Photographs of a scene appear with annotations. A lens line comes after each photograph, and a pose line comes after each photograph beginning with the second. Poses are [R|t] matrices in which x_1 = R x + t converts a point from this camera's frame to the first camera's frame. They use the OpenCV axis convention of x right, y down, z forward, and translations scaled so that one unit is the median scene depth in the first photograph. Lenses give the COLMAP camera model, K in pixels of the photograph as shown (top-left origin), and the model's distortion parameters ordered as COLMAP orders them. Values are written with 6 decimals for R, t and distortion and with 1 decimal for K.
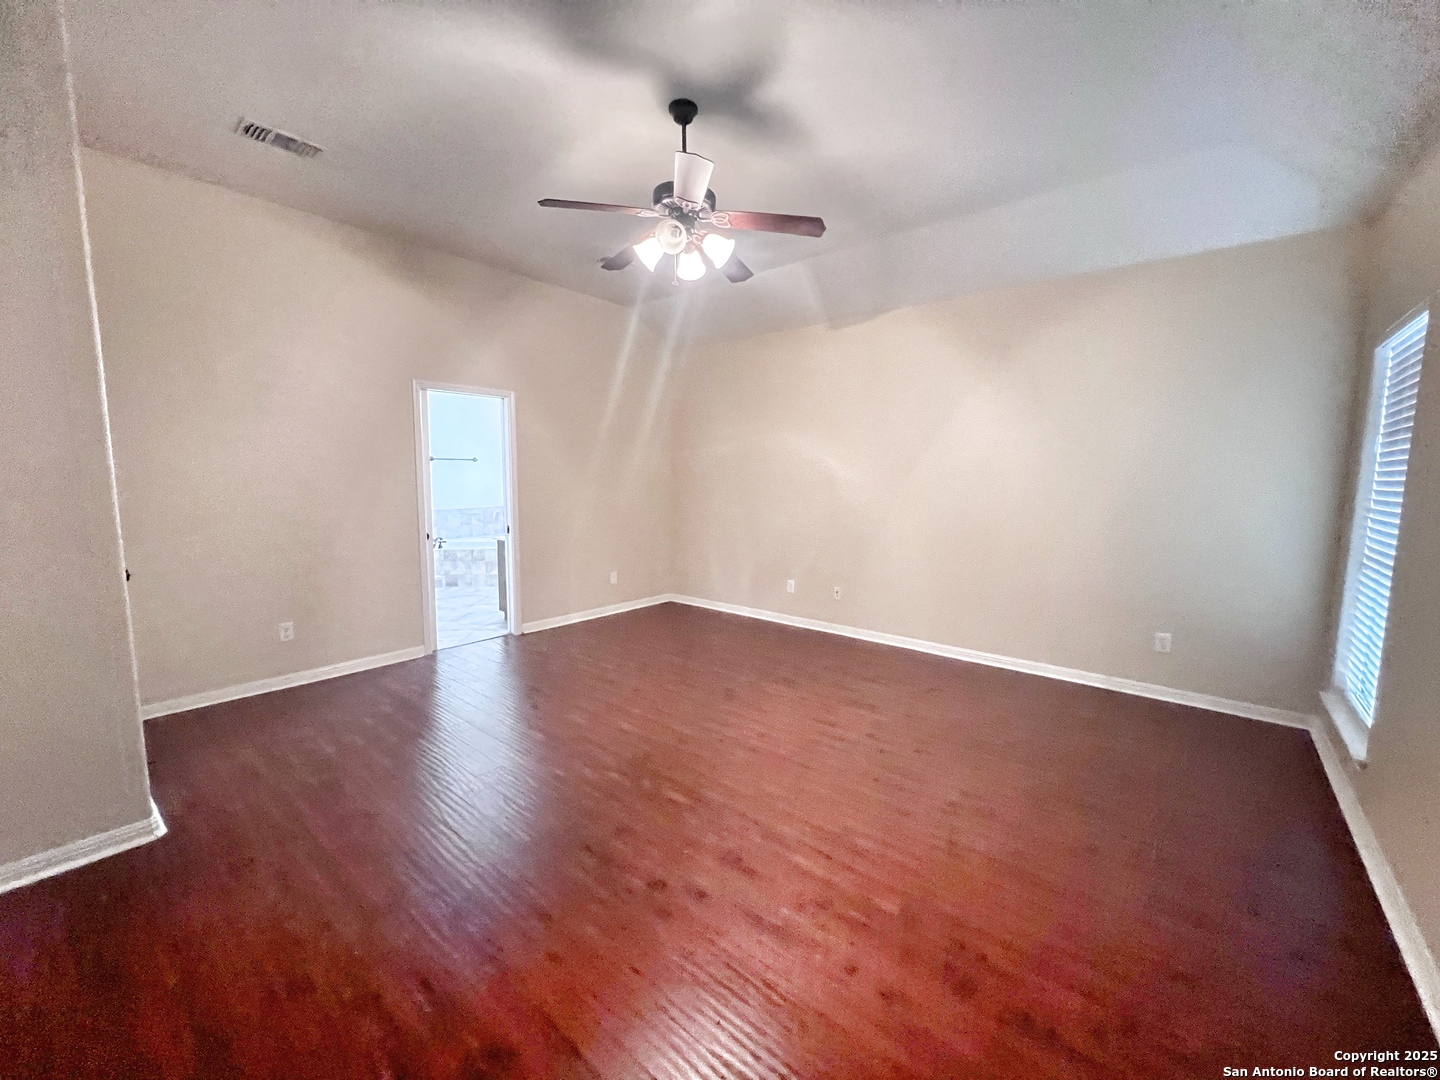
lens RADIAL K [[576.0, 0, 715.2], [0, 576.0, 534.9], [0, 0, 1]] dist [-0.002017, 0.000901]
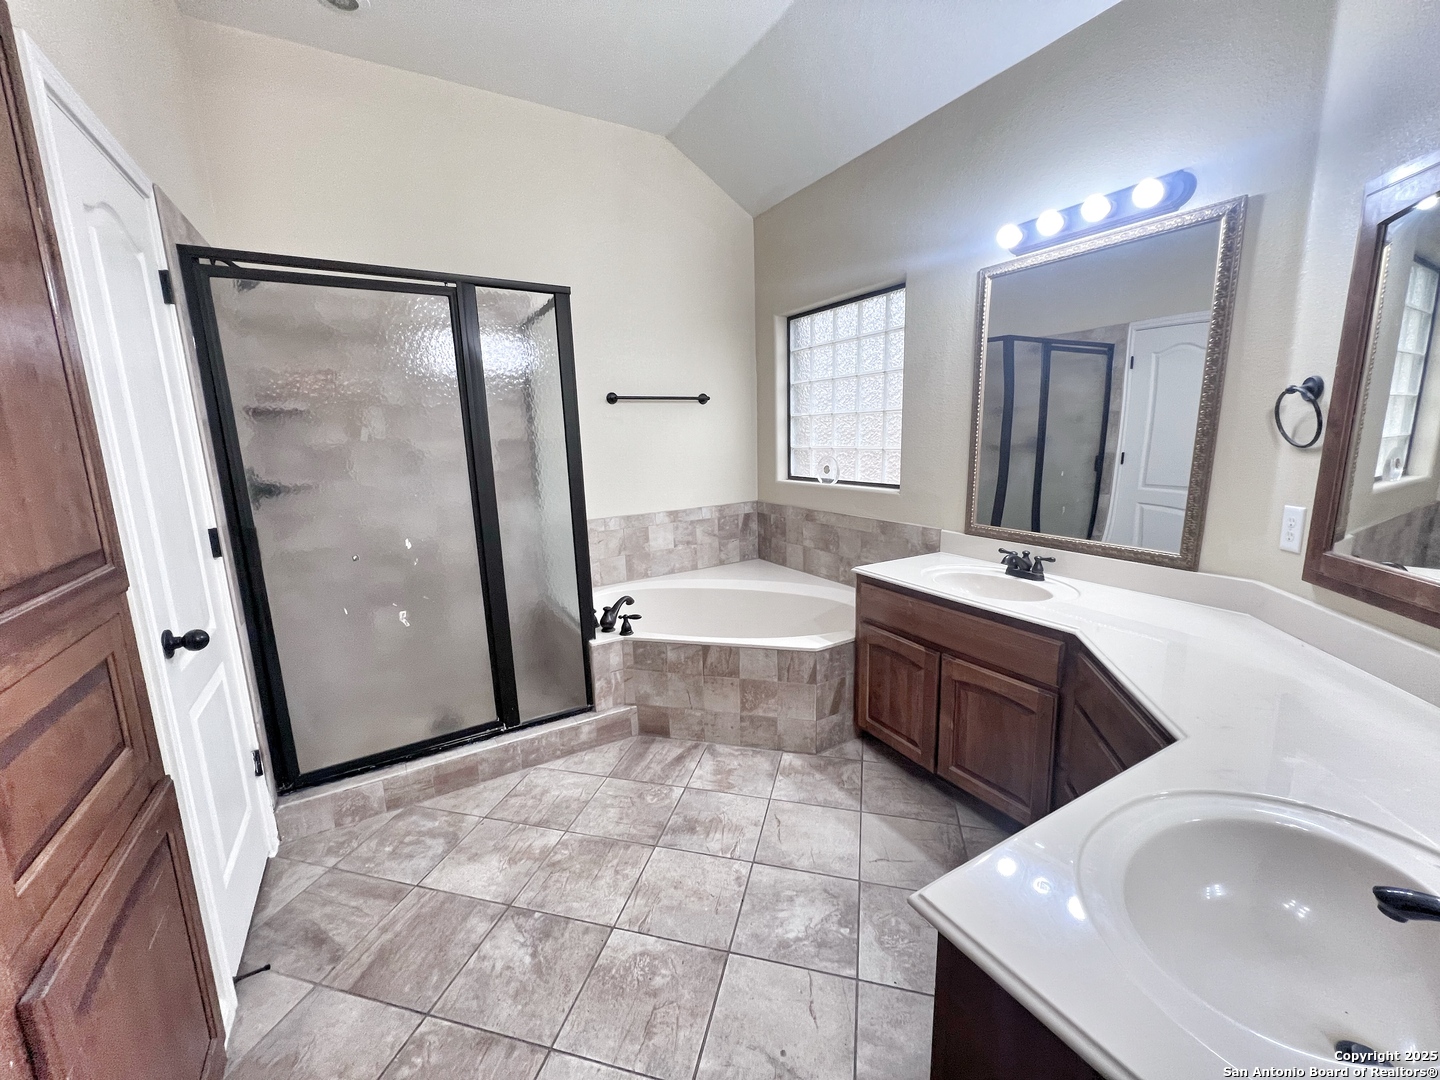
lens RADIAL K [[576.0, 0, 720.0], [0, 576.0, 536.8], [0, 0, 1]] dist [-0.002017, 0.000901]
pose [[0.945451, 0.028351, -0.324529, -0.299509], [-0.002972, 0.996915, 0.078431, -0.069030], [0.325751, -0.073188, 0.942618, 0.671241]]
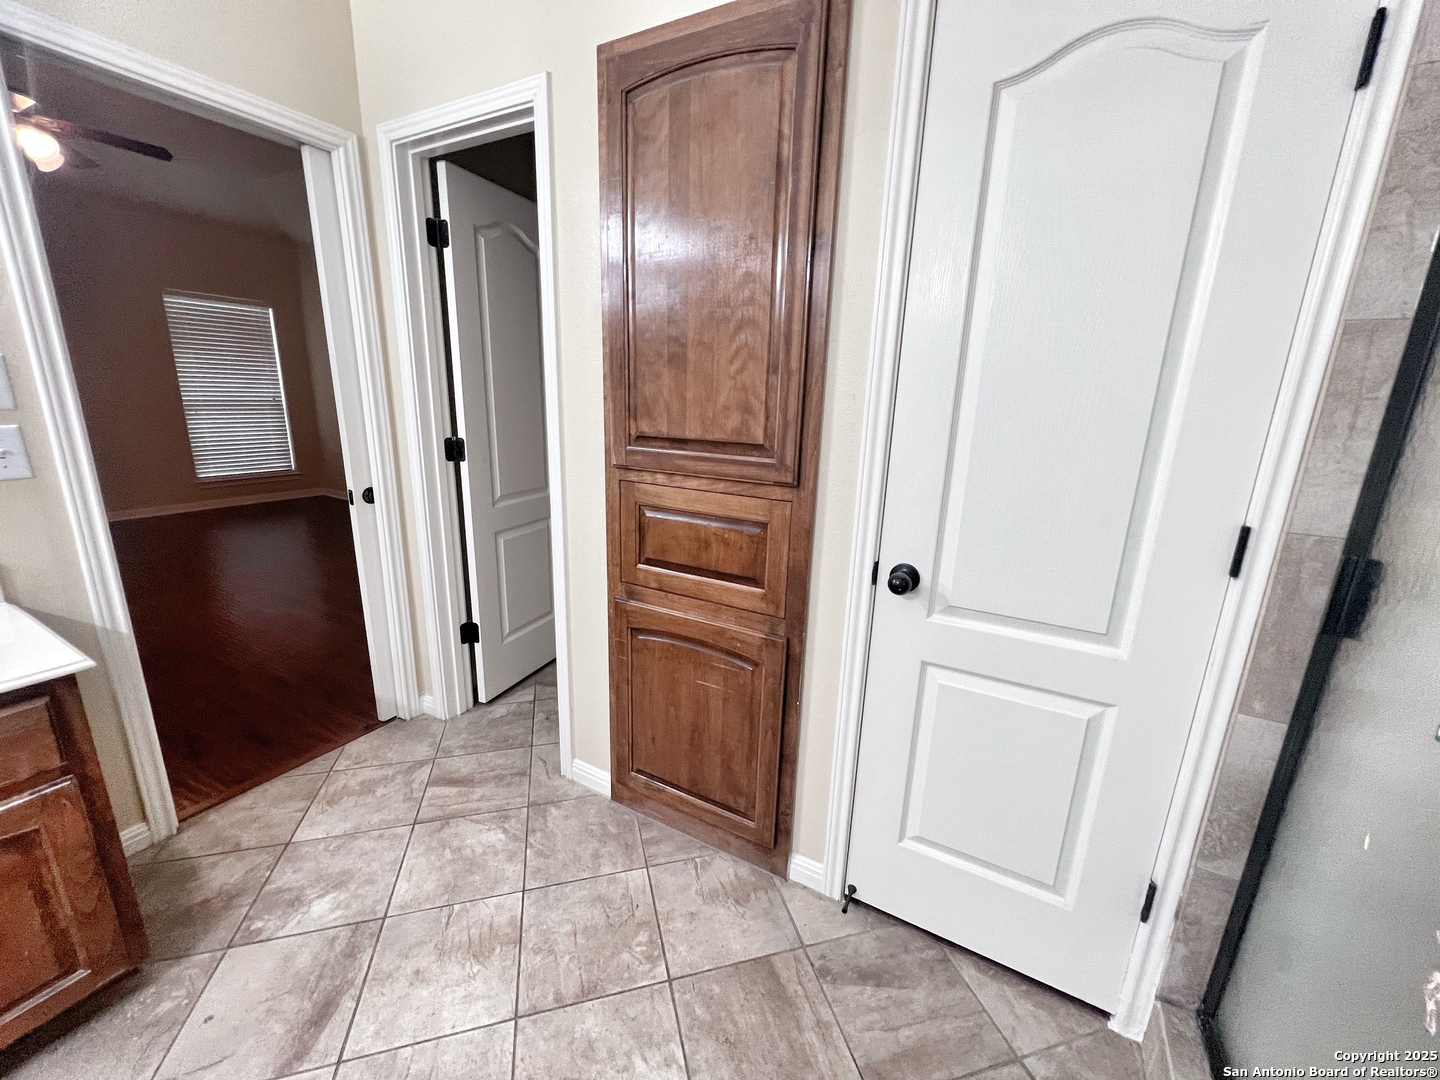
lens RADIAL K [[576.0, 0, 717.8], [0, 576.0, 537.5], [0, 0, 1]] dist [-0.002017, 0.000901]
pose [[-0.981584, 0.013352, -0.190564, -0.634658], [-0.054304, 0.936899, 0.345357, -0.121744], [0.183151, 0.349345, -0.918920, 1.326896]]
